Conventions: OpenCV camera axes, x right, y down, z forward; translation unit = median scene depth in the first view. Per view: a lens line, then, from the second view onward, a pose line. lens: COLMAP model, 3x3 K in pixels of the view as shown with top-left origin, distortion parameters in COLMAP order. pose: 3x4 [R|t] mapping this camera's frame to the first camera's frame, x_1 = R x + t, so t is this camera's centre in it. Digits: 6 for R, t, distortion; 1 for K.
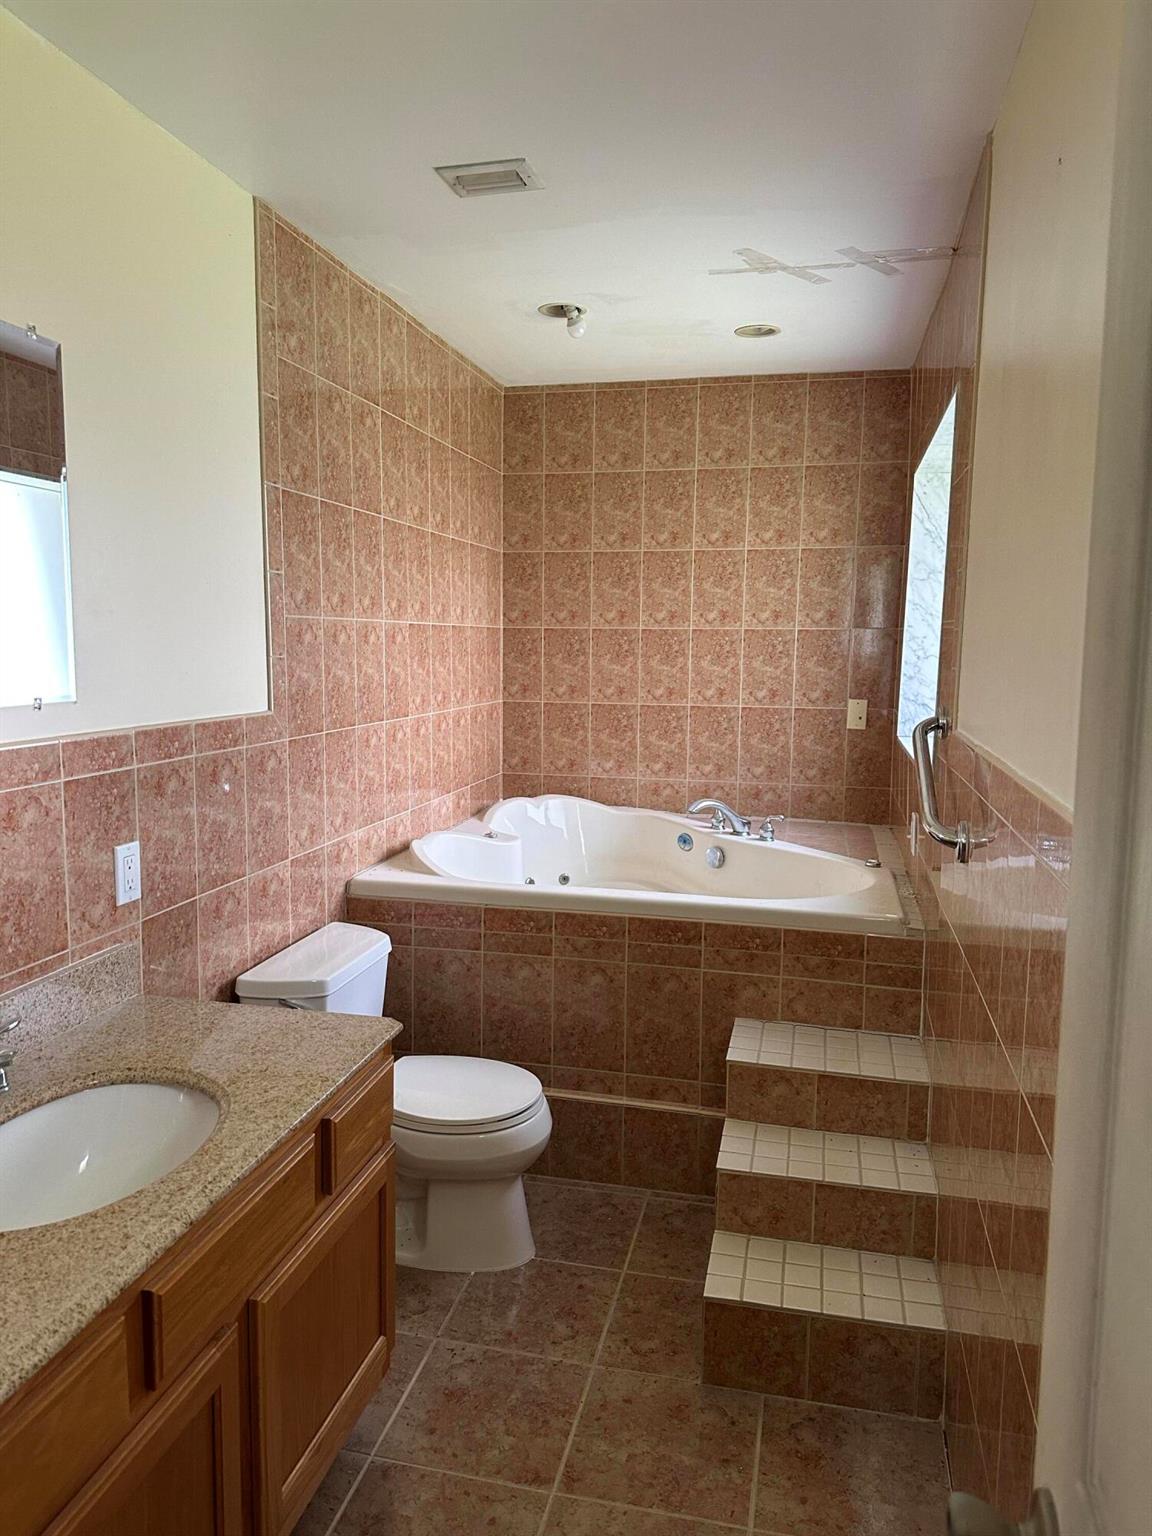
lens RADIAL K [[1114.6, 0, 566.9], [0, 1114.6, 754.9], [0, 0, 1]] dist [0.052878, -0.060787]
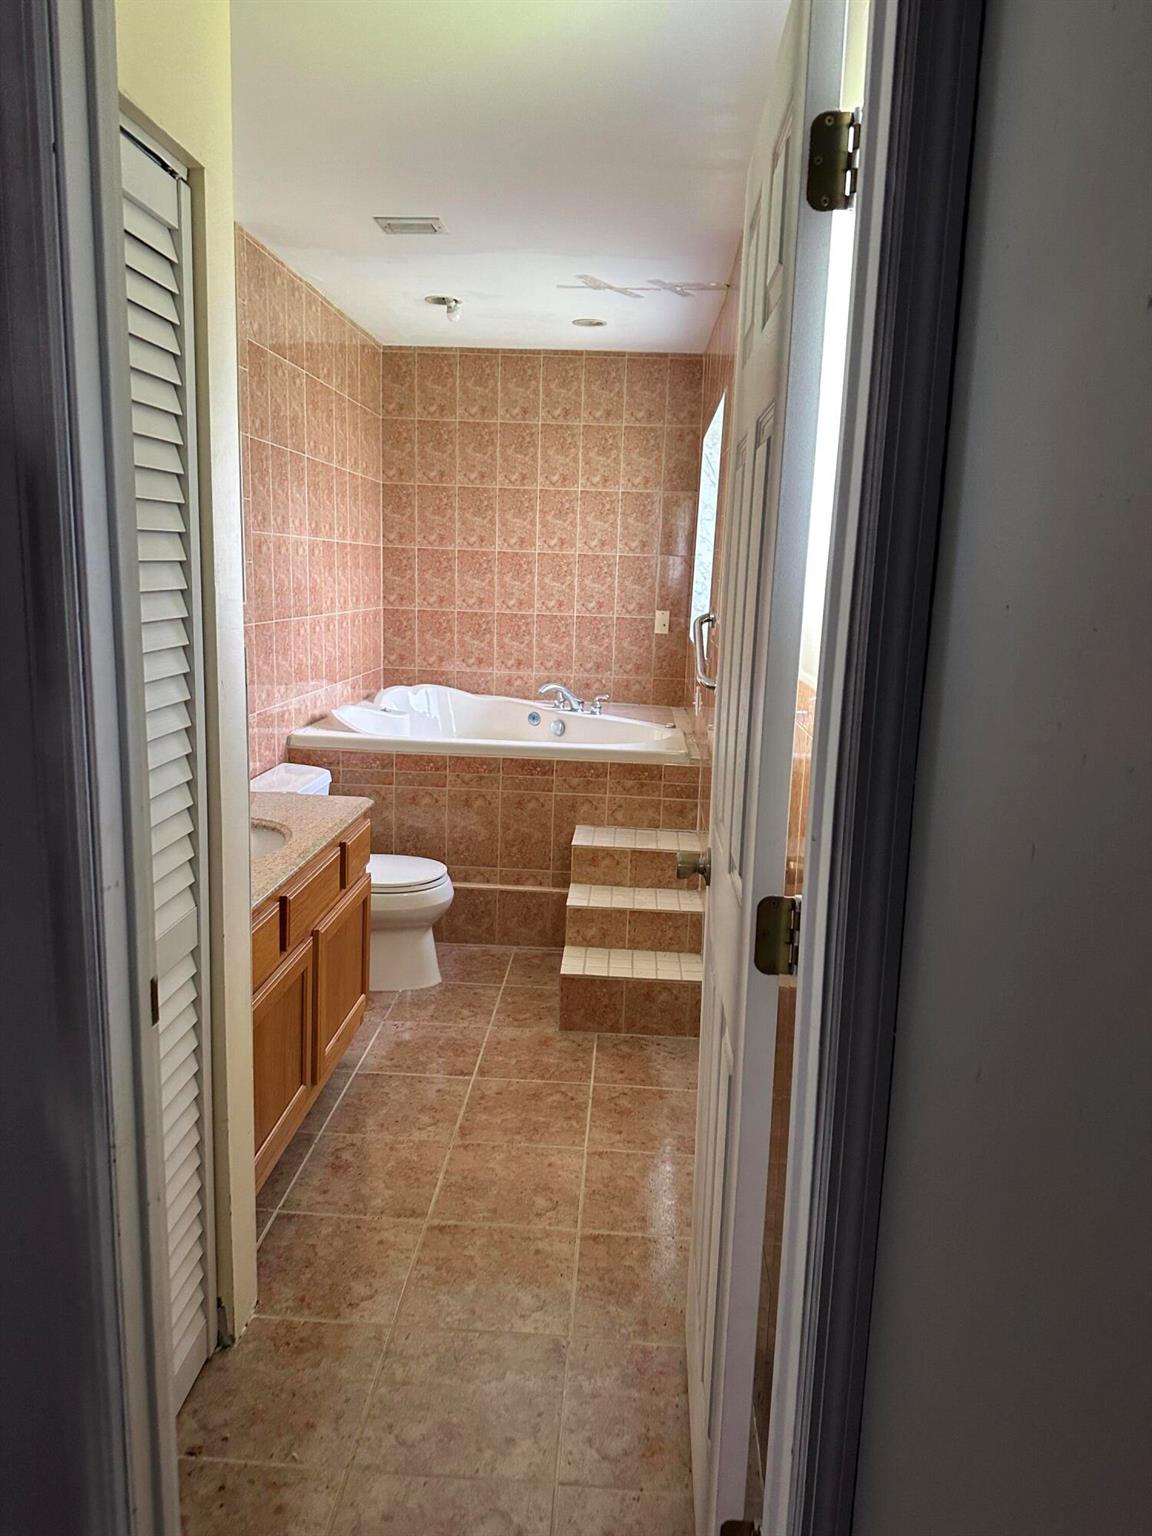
lens RADIAL K [[1114.6, 0, 605.0], [0, 1114.6, 786.4], [0, 0, 1]] dist [0.052878, -0.060787]
pose [[0.980842, -0.014014, 0.194298, -0.082033], [-0.003709, 0.995885, 0.090553, 0.048220], [-0.194768, -0.089539, 0.976754, -0.365323]]
